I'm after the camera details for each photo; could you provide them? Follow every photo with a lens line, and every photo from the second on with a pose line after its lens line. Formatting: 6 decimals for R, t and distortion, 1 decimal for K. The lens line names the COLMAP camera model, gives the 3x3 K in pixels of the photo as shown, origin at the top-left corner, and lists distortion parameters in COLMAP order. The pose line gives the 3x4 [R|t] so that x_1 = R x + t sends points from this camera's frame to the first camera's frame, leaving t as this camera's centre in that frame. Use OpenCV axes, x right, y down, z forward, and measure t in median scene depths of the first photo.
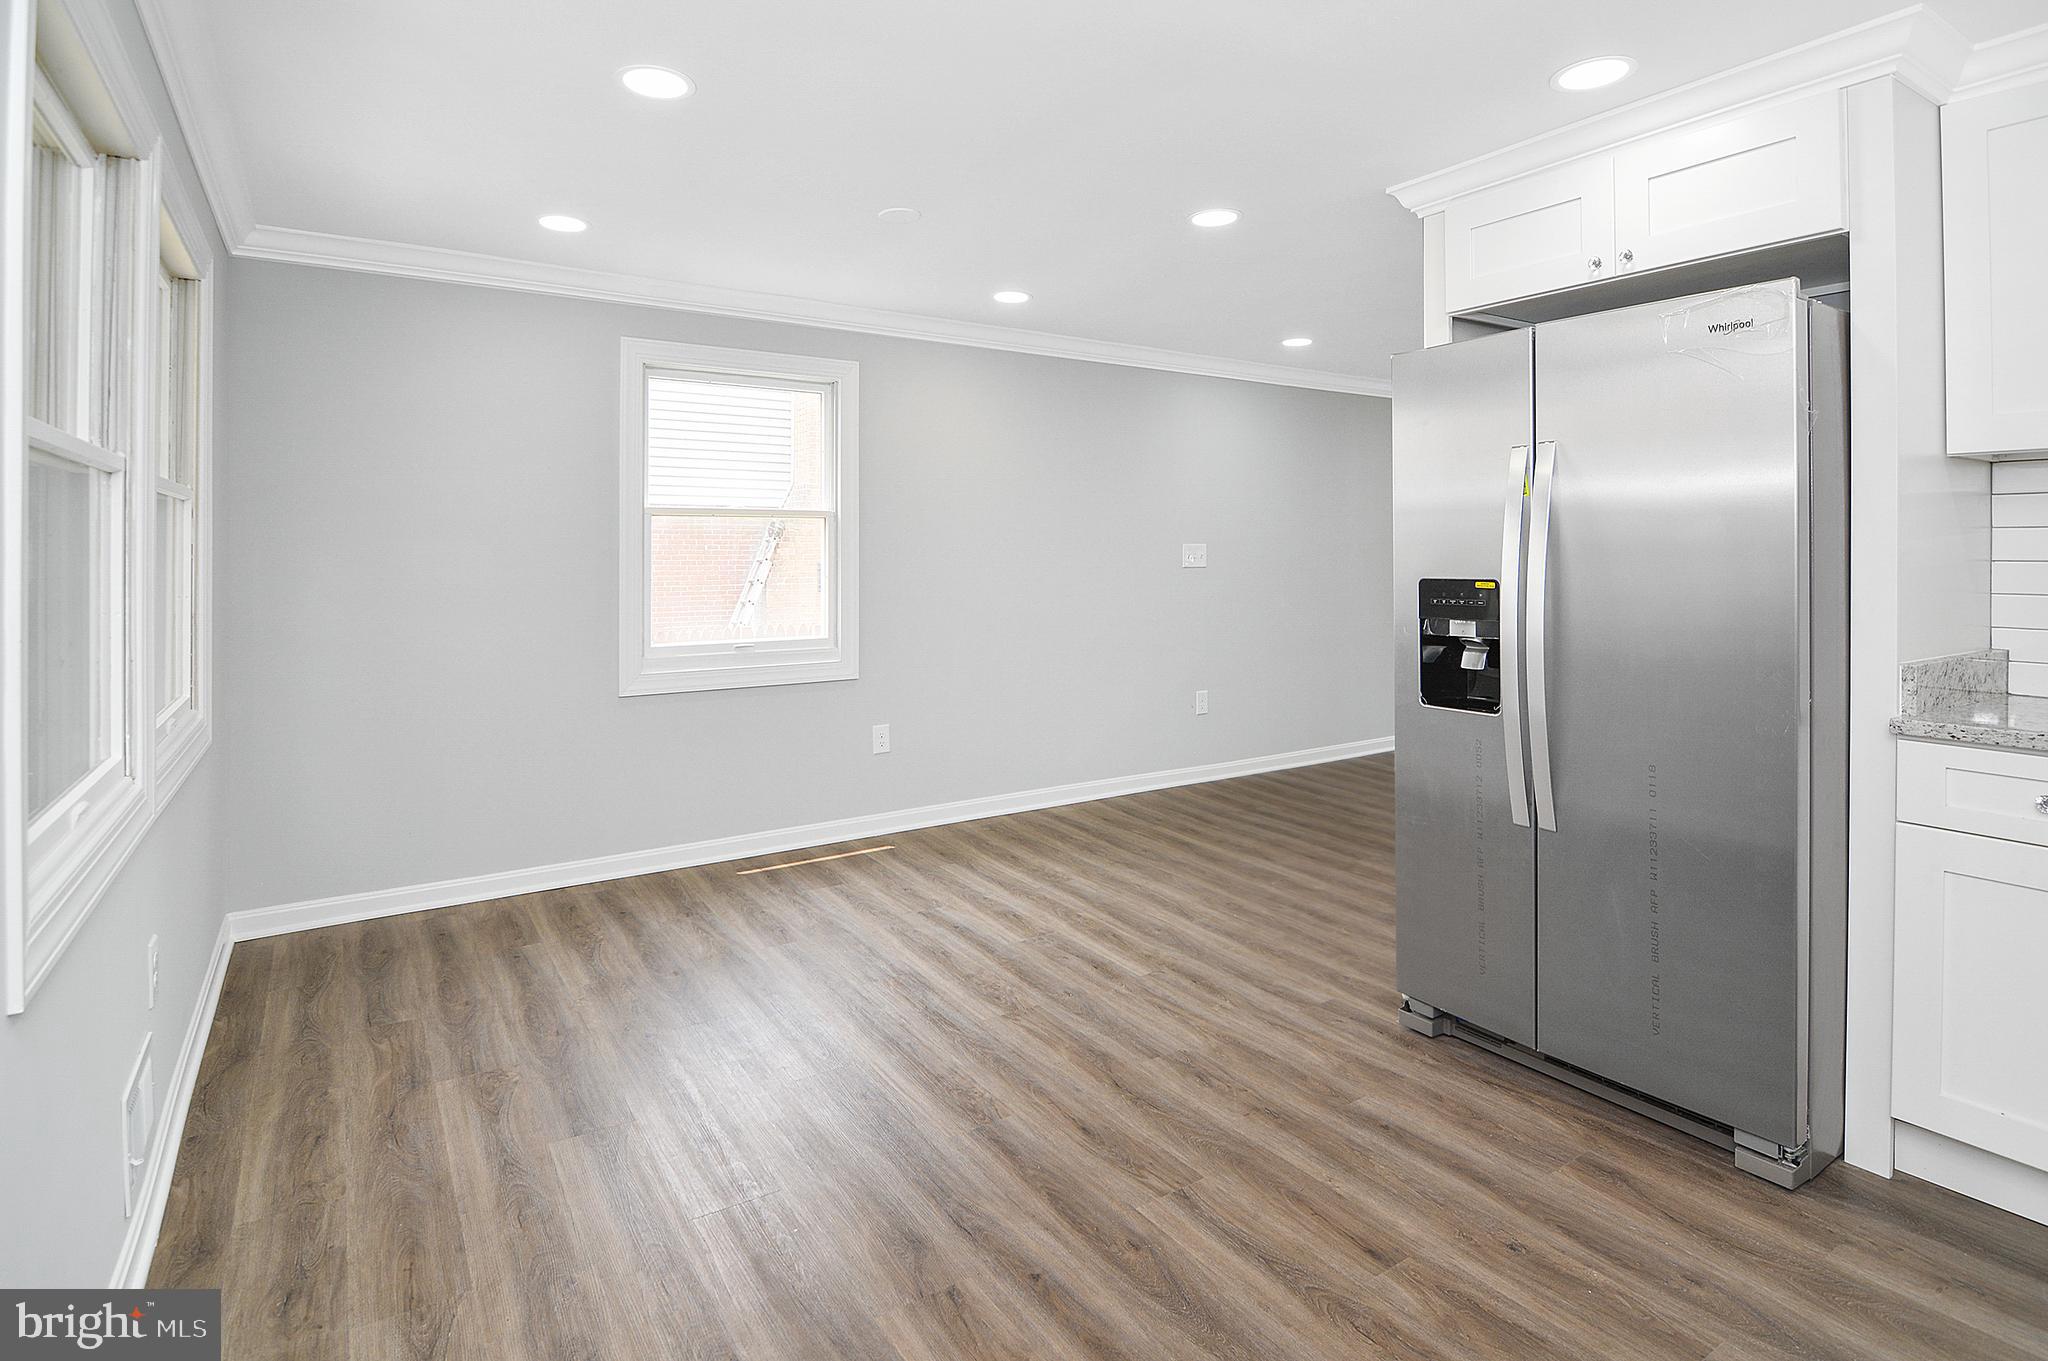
lens RADIAL K [[1034.5, 0, 1007.6], [0, 1034.5, 560.9], [0, 0, 1]] dist [-0.007539, -0.006947]
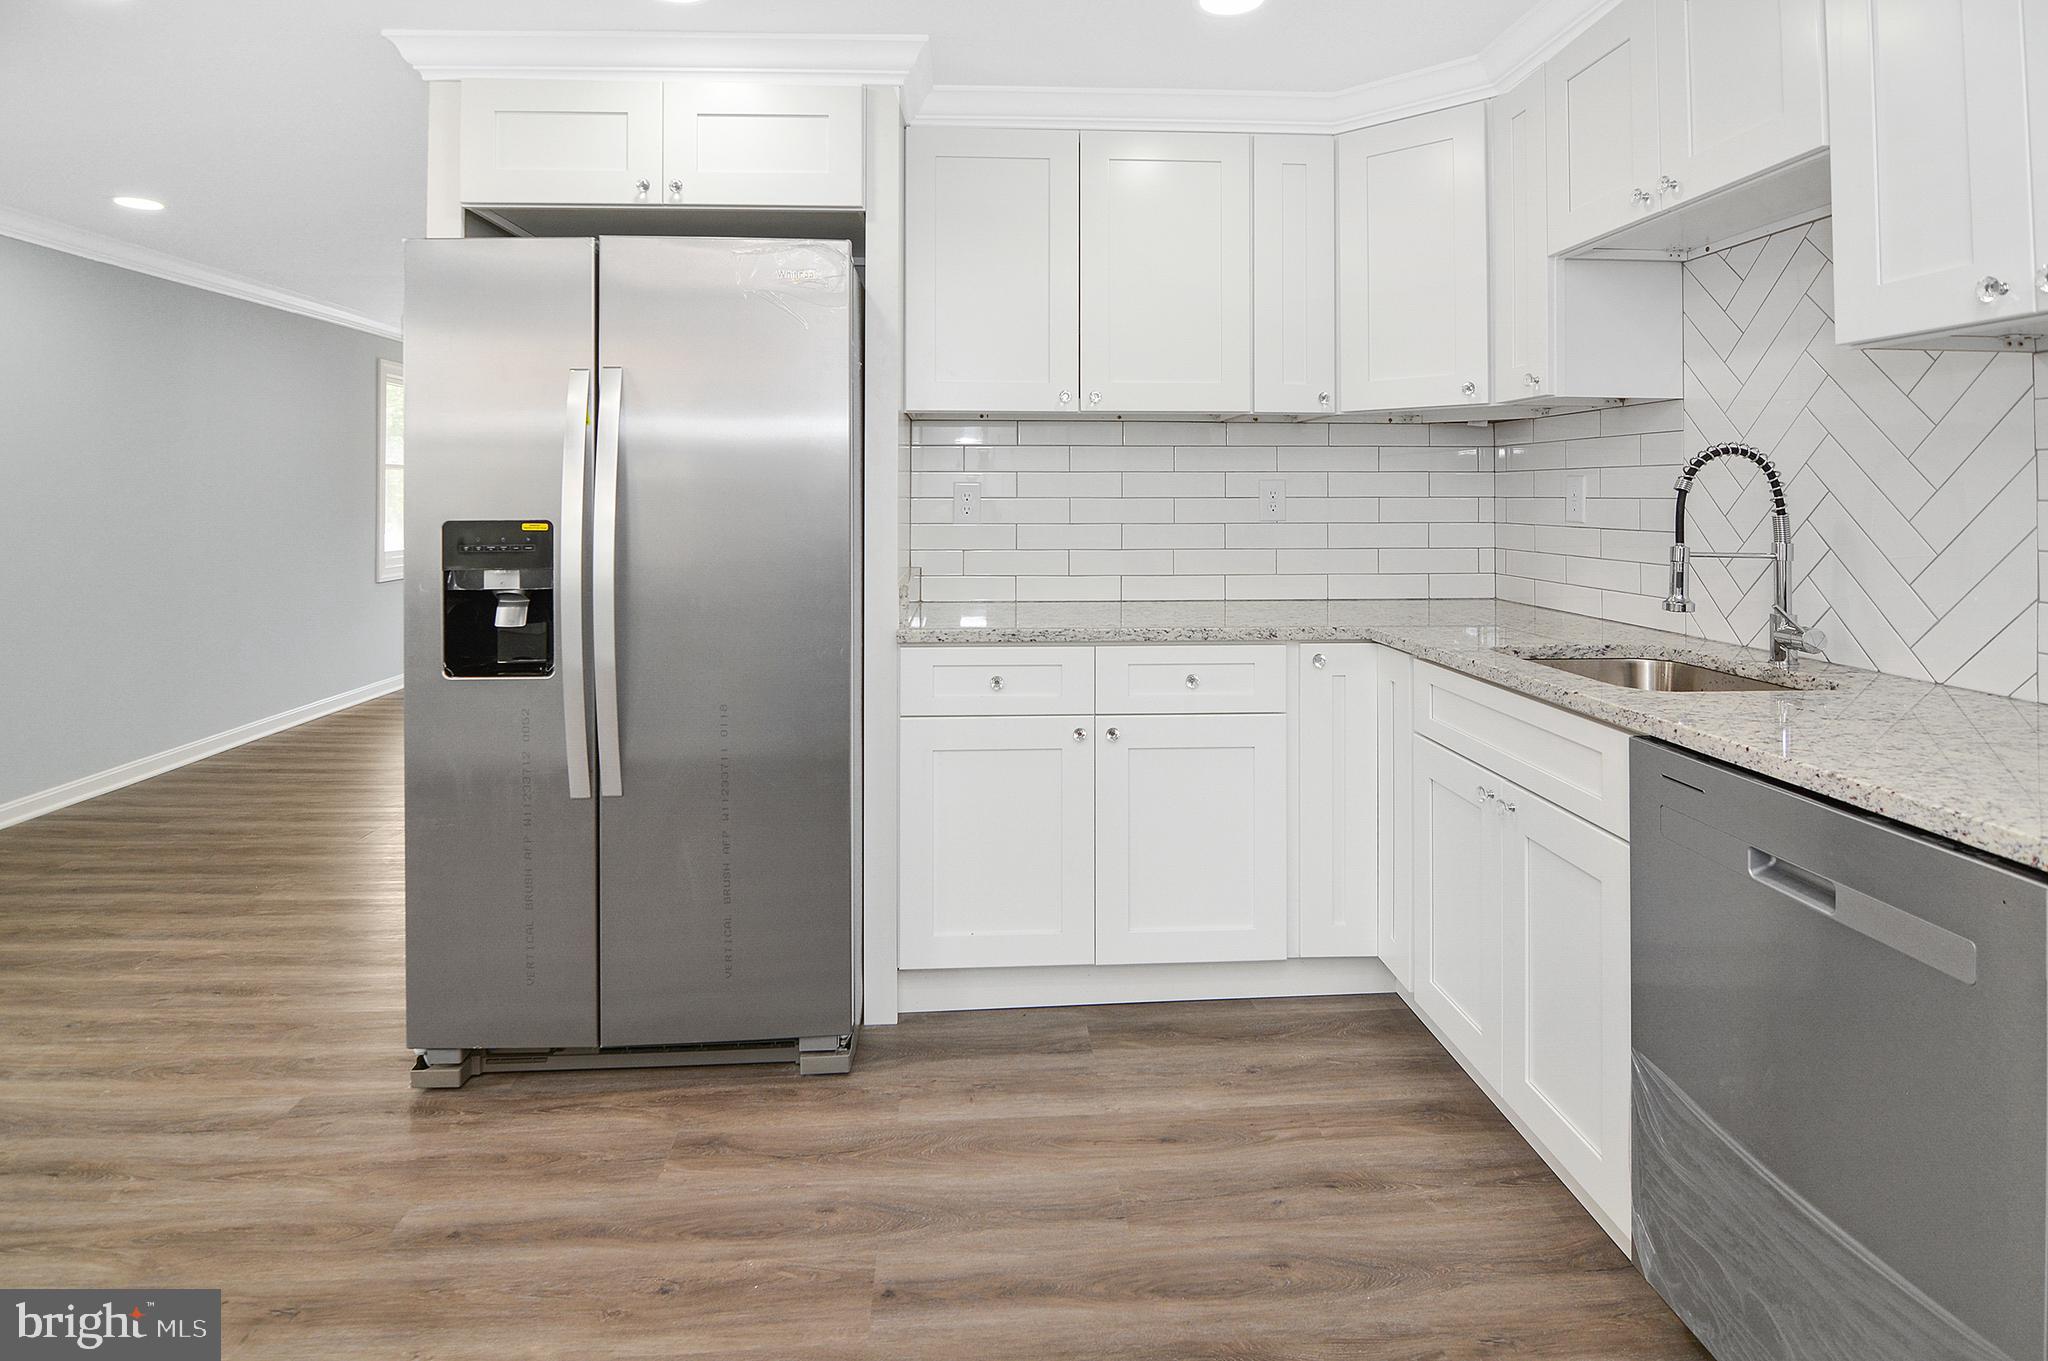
lens RADIAL K [[1046.6, 0, 1021.1], [0, 1046.6, 489.0], [0, 0, 1]] dist [-0.000295, -0.008214]
pose [[0.489689, 0.010578, 0.871833, -0.102149], [0.004268, 0.999885, -0.014529, 0.007455], [-0.871887, 0.010836, 0.489588, 0.235441]]
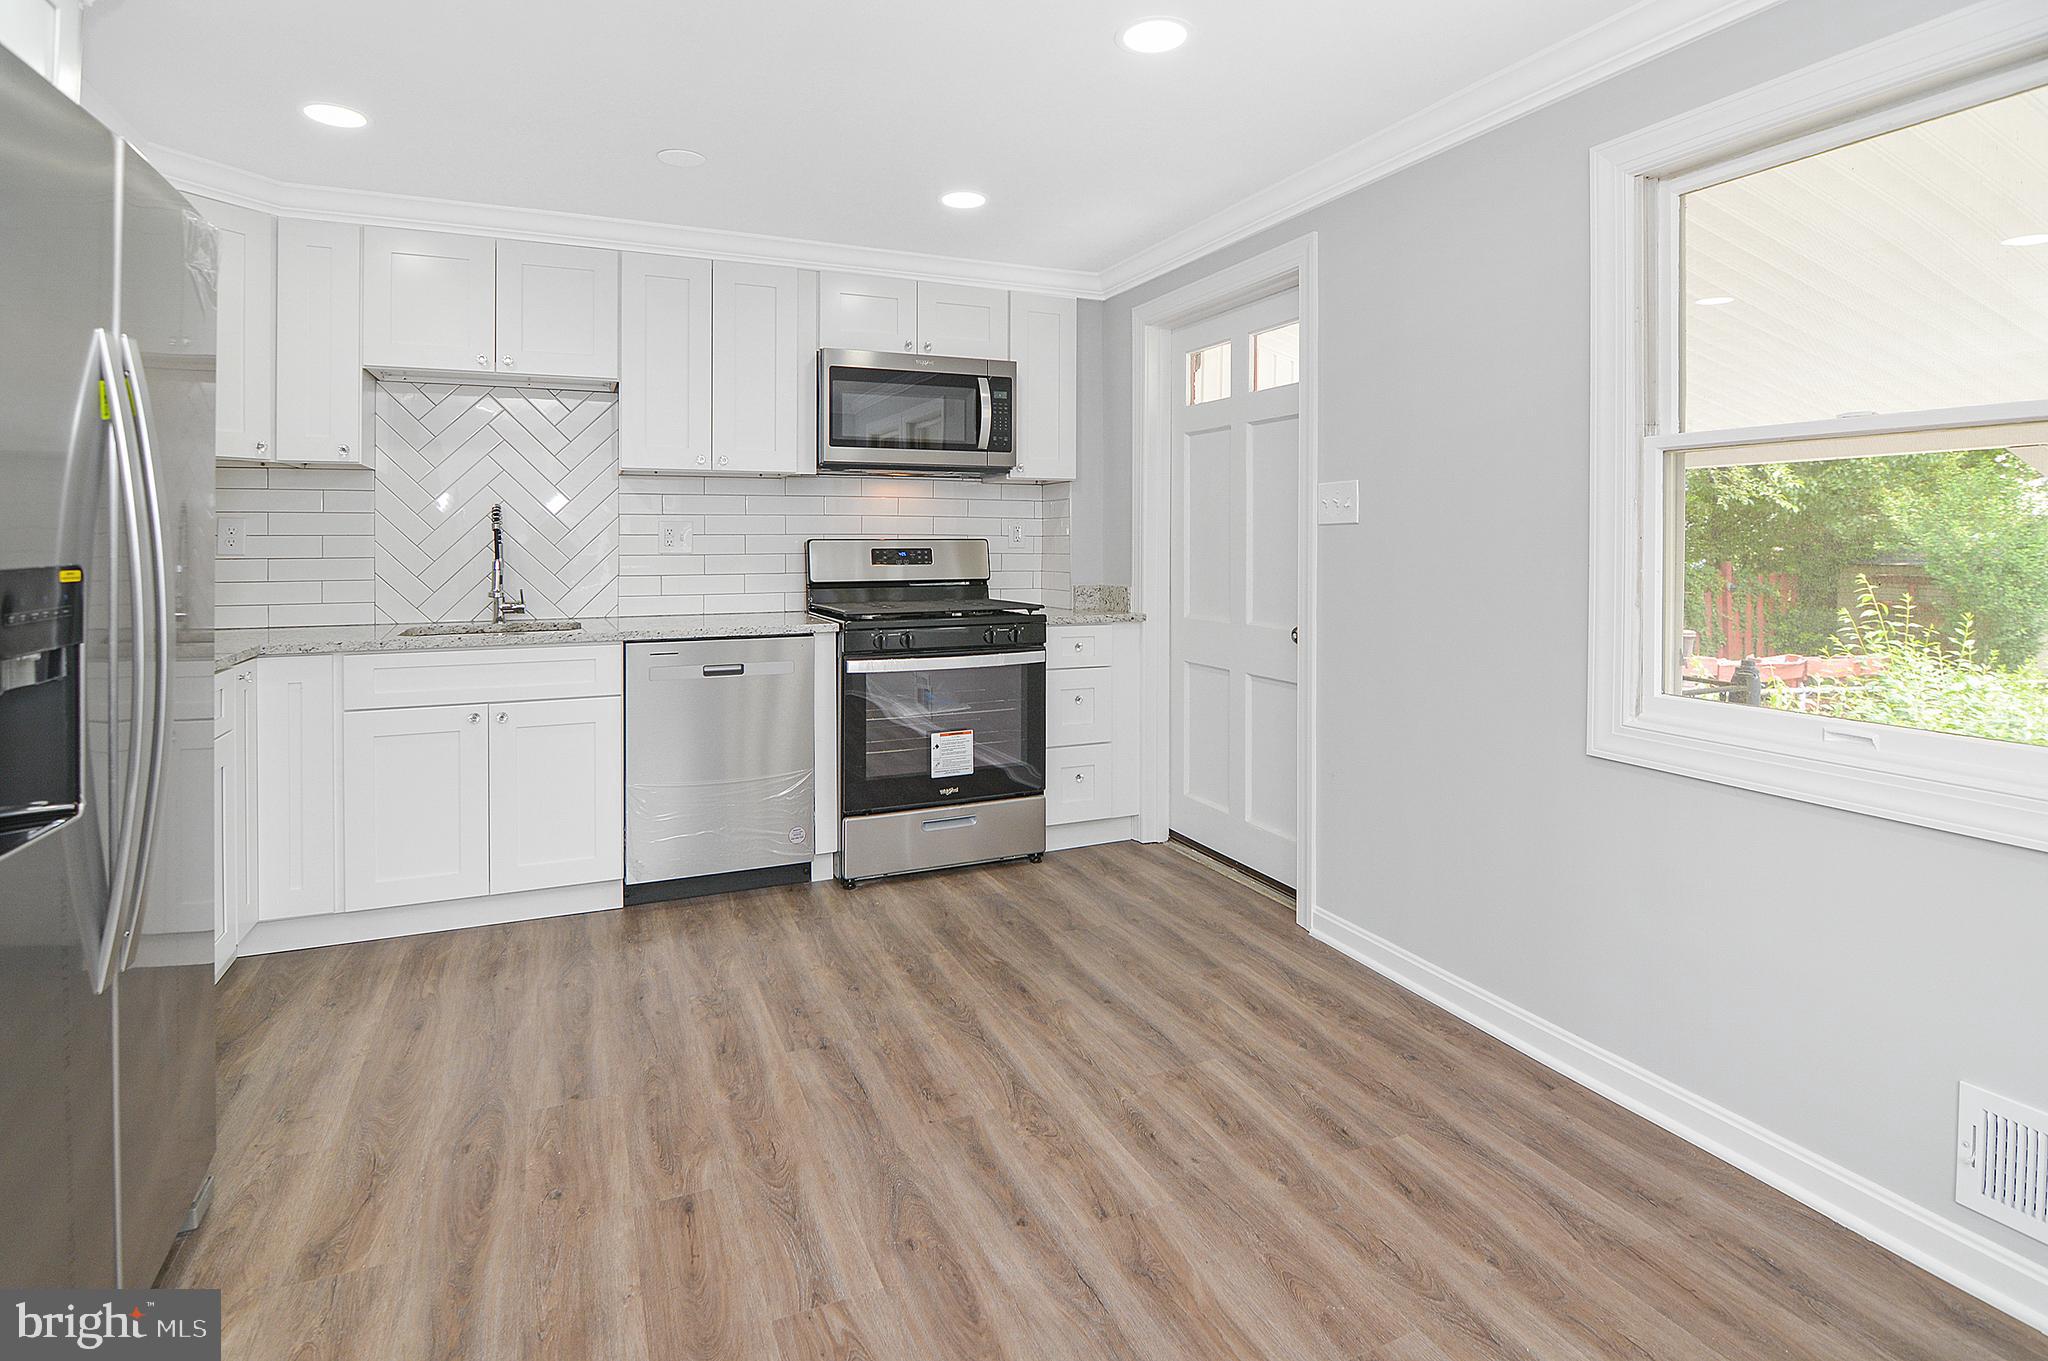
lens RADIAL K [[1038.3, 0, 1024.2], [0, 1038.3, 553.5], [0, 0, 1]] dist [-0.004783, -0.008312]
pose [[-0.987702, 0.002483, 0.156327, -0.104512], [0.005927, 0.999750, 0.021566, 0.003702], [-0.156235, 0.022228, -0.987470, 1.507329]]
